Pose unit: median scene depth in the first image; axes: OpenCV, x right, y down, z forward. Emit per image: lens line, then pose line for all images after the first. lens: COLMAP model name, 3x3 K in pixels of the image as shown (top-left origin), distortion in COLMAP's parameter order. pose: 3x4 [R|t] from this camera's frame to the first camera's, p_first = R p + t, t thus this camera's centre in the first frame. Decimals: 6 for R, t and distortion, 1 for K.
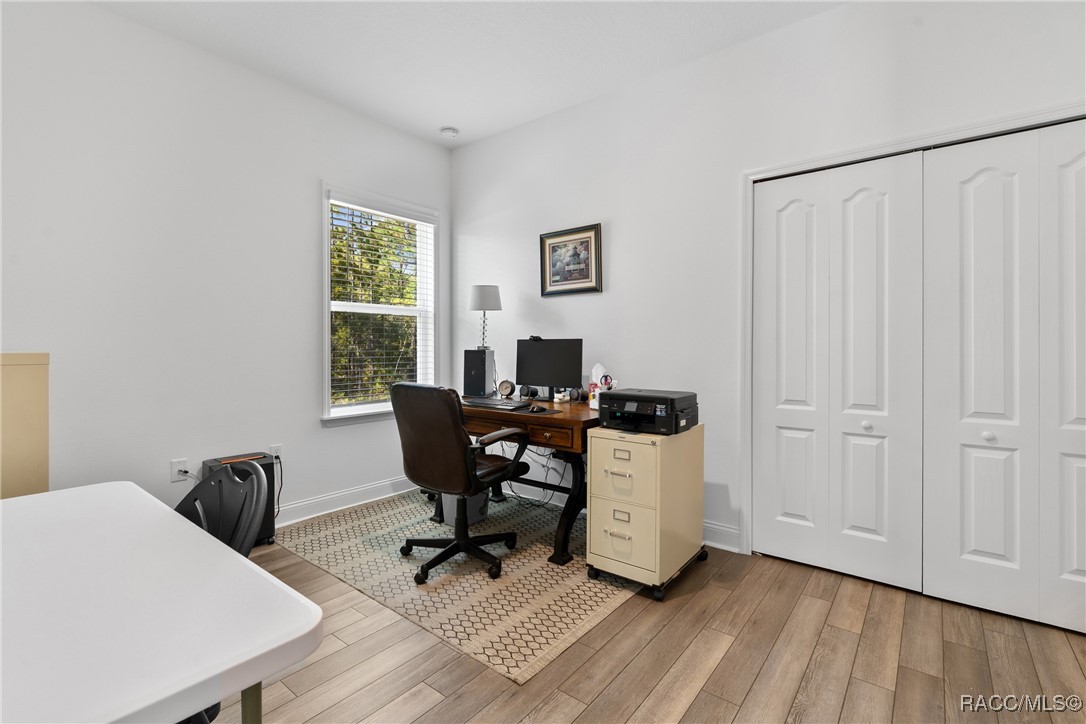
lens RADIAL K [[493.8, 0, 541.8], [0, 493.8, 354.9], [0, 0, 1]] dist [0.000869, 0.000002]
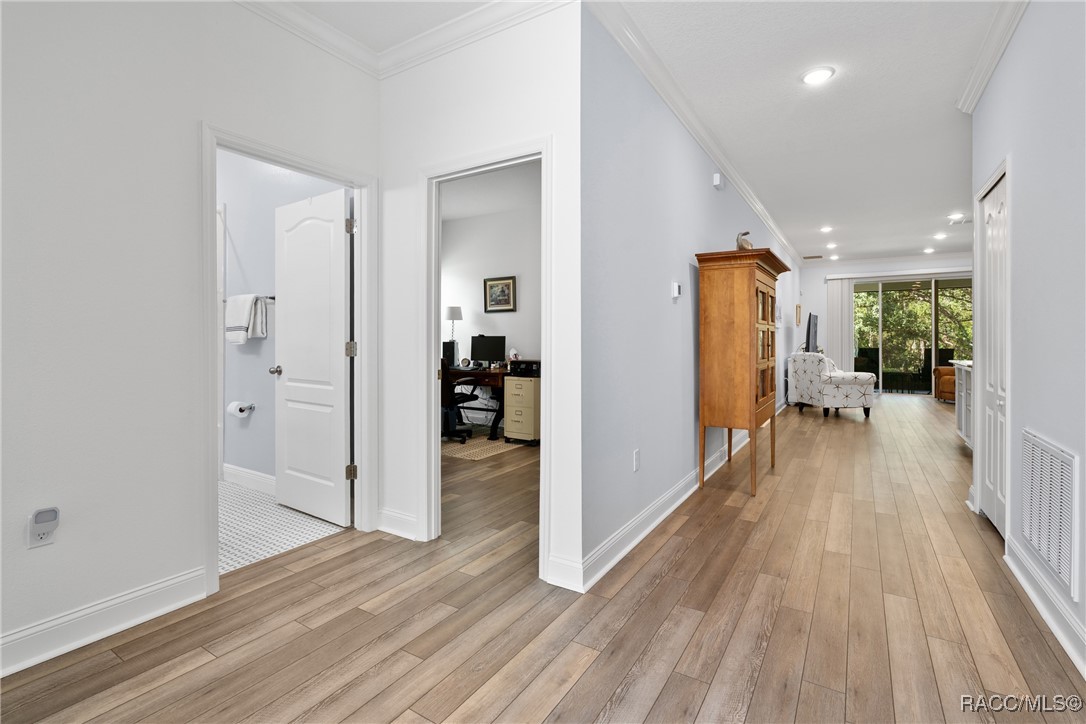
lens RADIAL K [[493.8, 0, 543.2], [0, 493.8, 355.3], [0, 0, 1]] dist [0.000869, 0.000002]
pose [[0.994556, 0.000052, 0.104200, 0.026176], [-0.000695, 0.999981, 0.006128, 0.030392], [-0.104198, -0.006167, 0.994537, -0.911921]]
